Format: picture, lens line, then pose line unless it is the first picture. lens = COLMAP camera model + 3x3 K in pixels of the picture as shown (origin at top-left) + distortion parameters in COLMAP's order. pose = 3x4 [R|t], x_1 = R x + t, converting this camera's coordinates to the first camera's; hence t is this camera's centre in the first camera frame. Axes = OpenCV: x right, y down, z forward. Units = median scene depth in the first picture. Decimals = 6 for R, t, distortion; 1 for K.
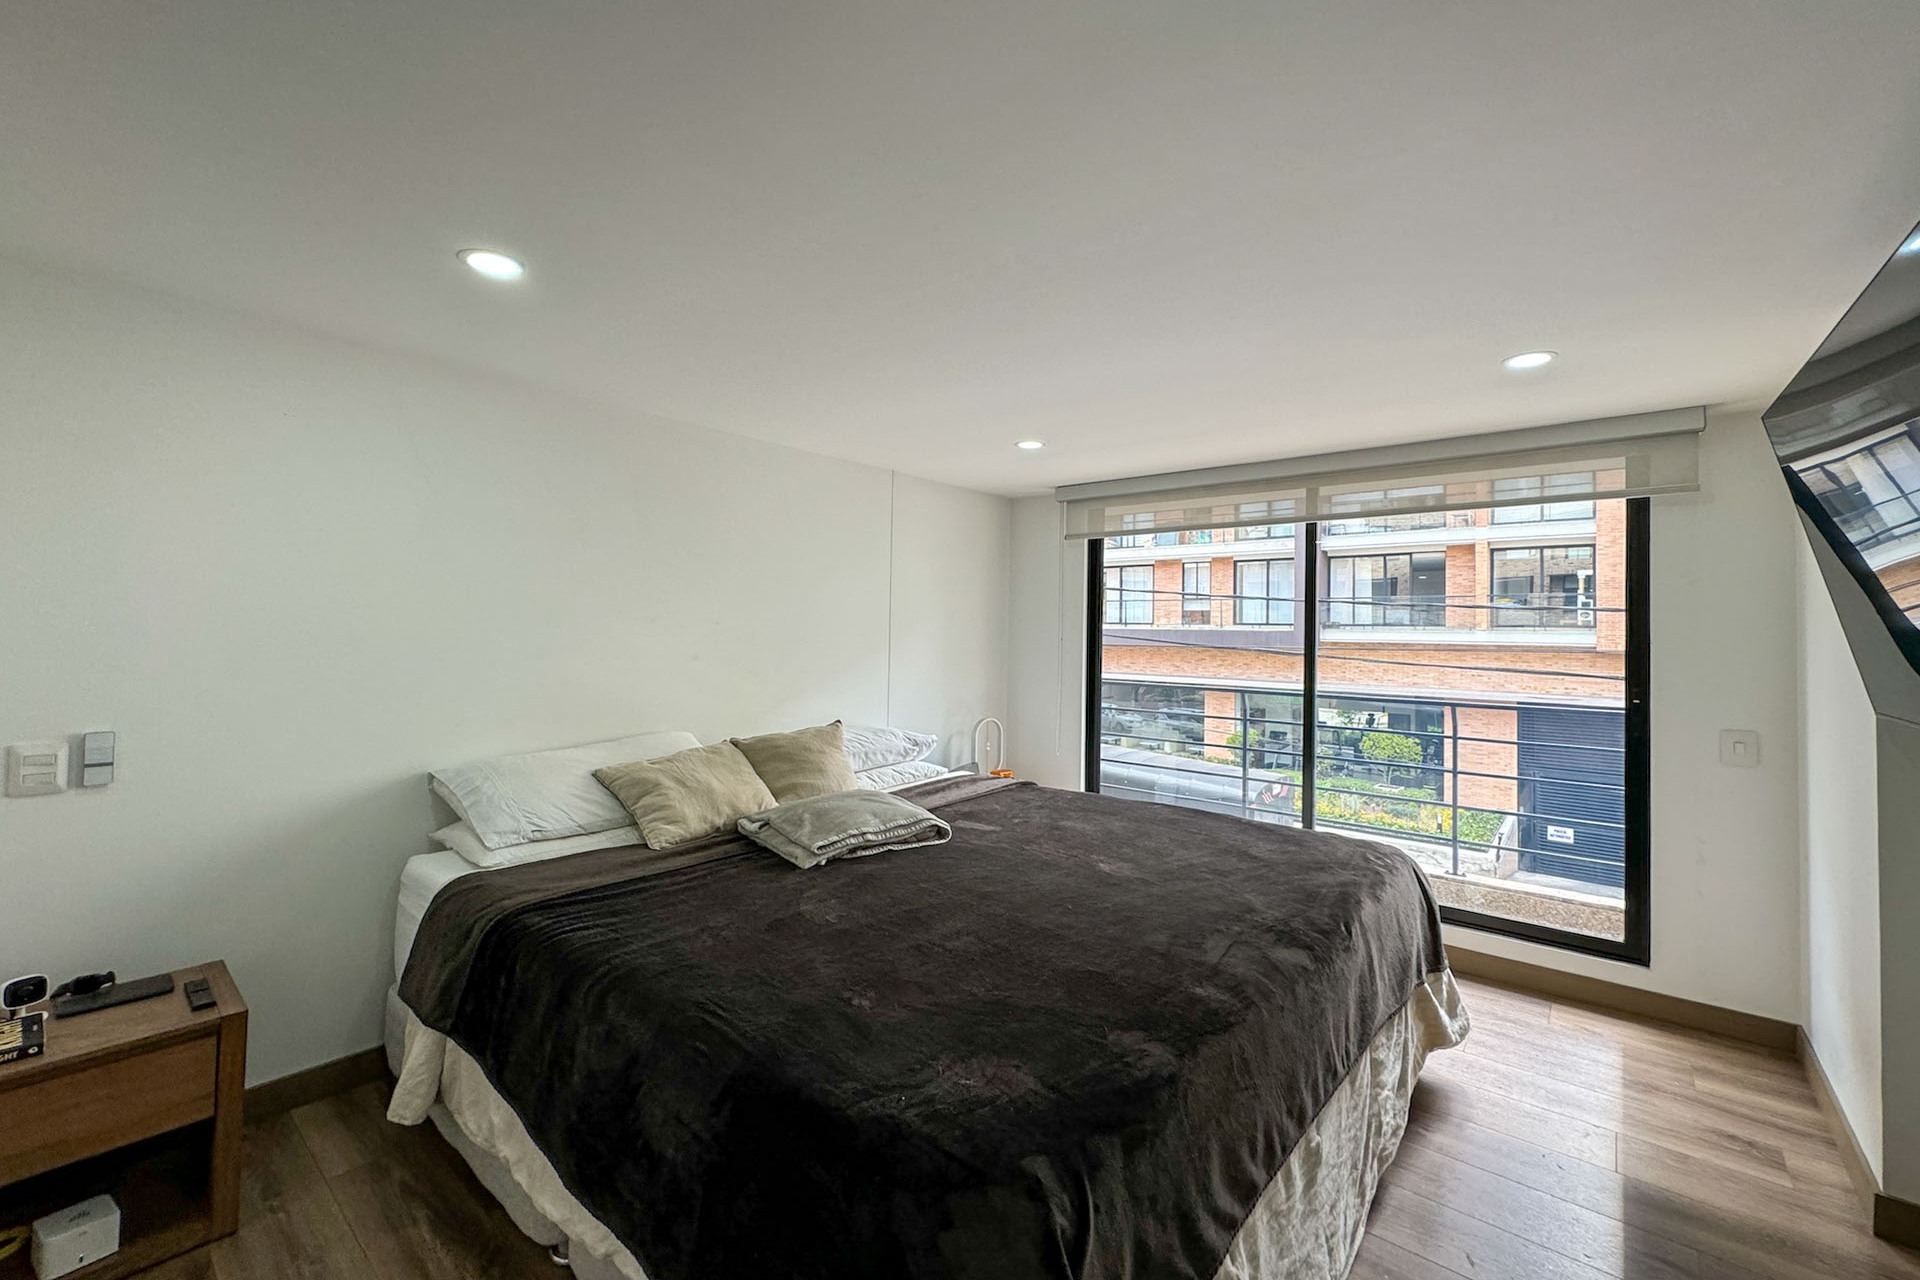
lens RADIAL K [[789.7, 0, 965.4], [0, 789.7, 633.2], [0, 0, 1]] dist [0.001957, -0.000728]
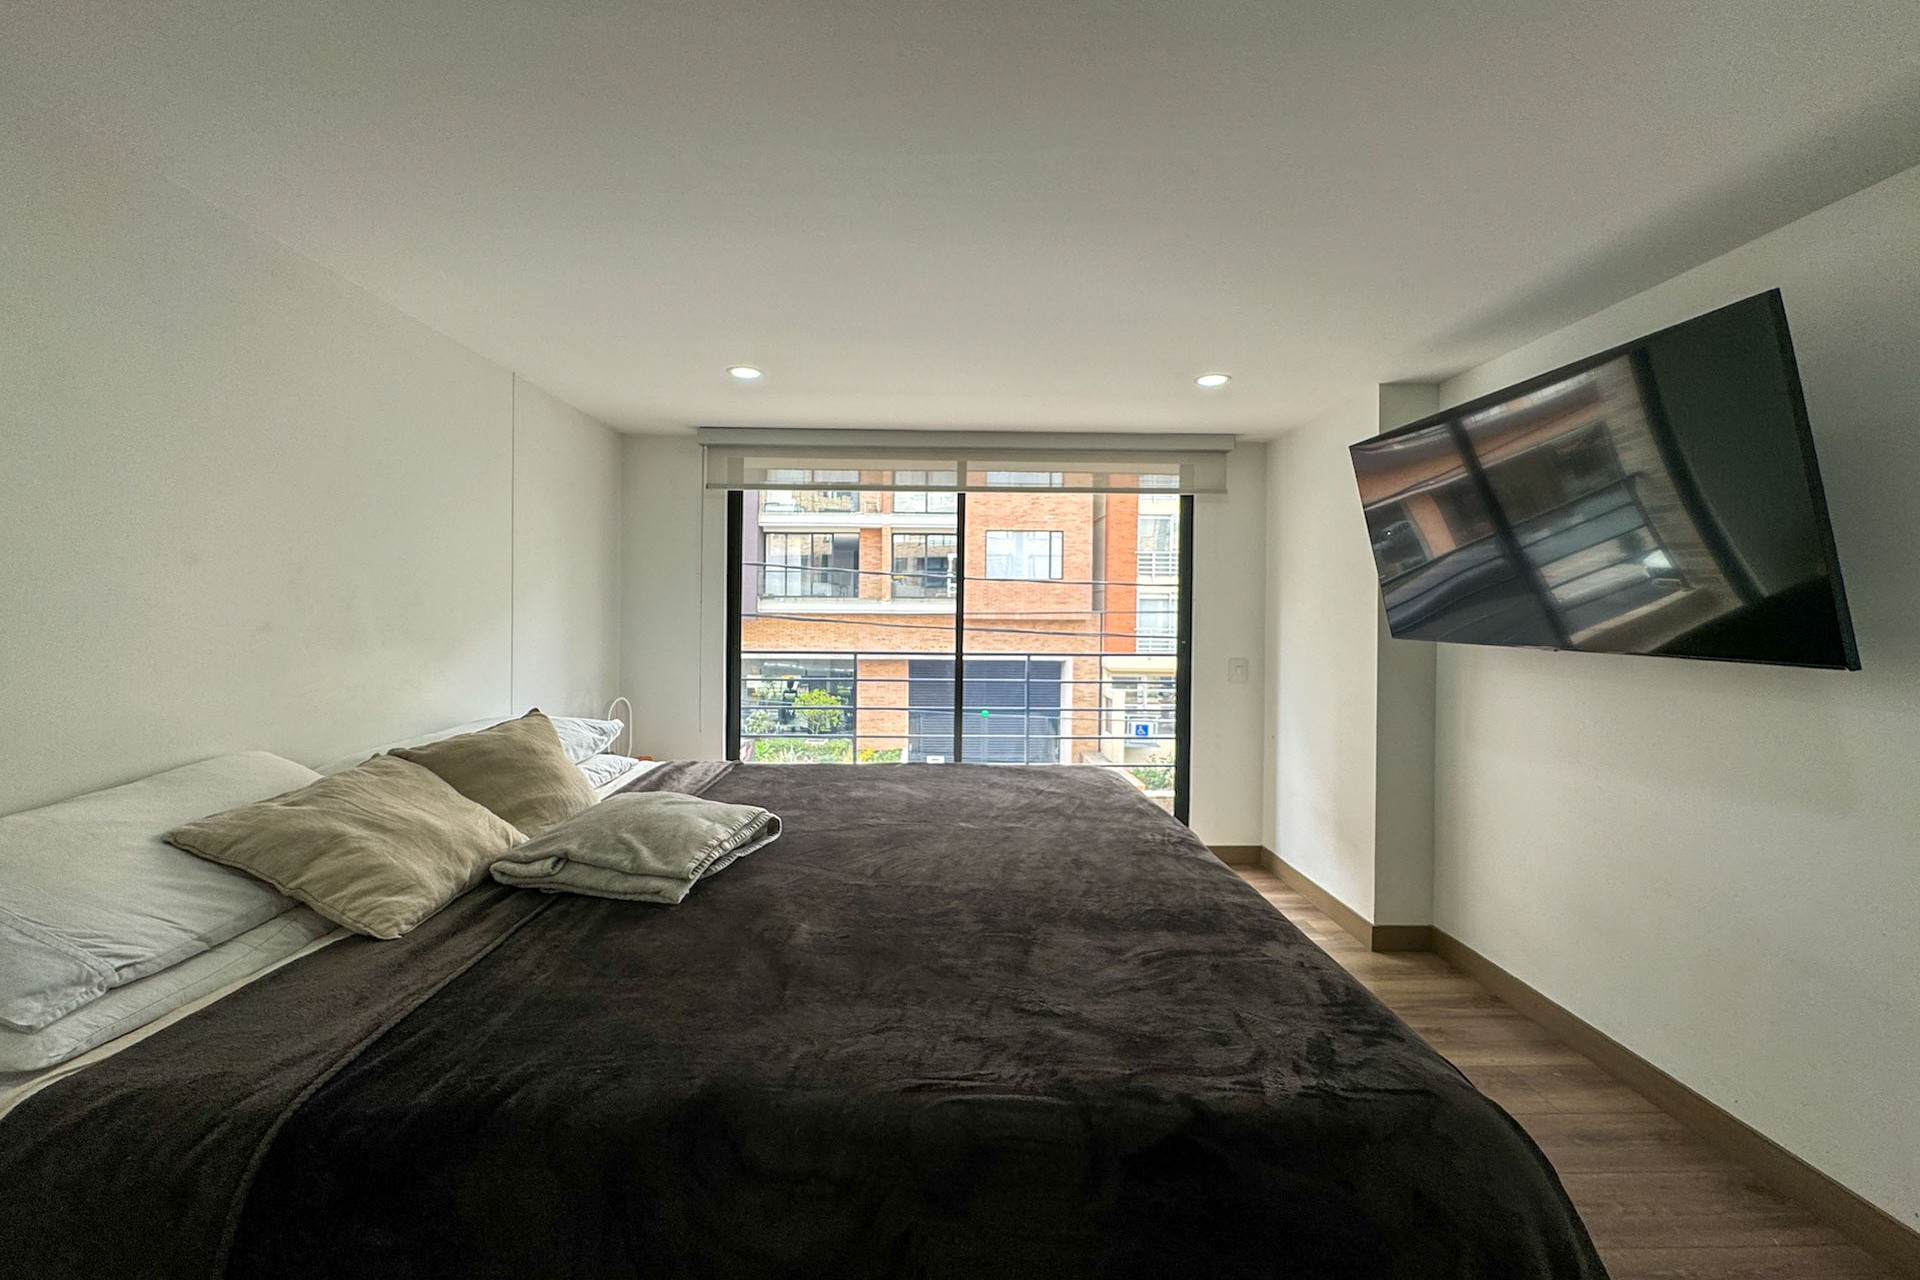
lens RADIAL K [[789.7, 0, 961.3], [0, 789.7, 631.8], [0, 0, 1]] dist [0.001957, -0.000728]
pose [[0.751470, -0.026402, 0.659238, -0.289469], [0.005187, 0.999405, 0.034112, 0.014824], [-0.659747, -0.022215, 0.751160, 0.172778]]
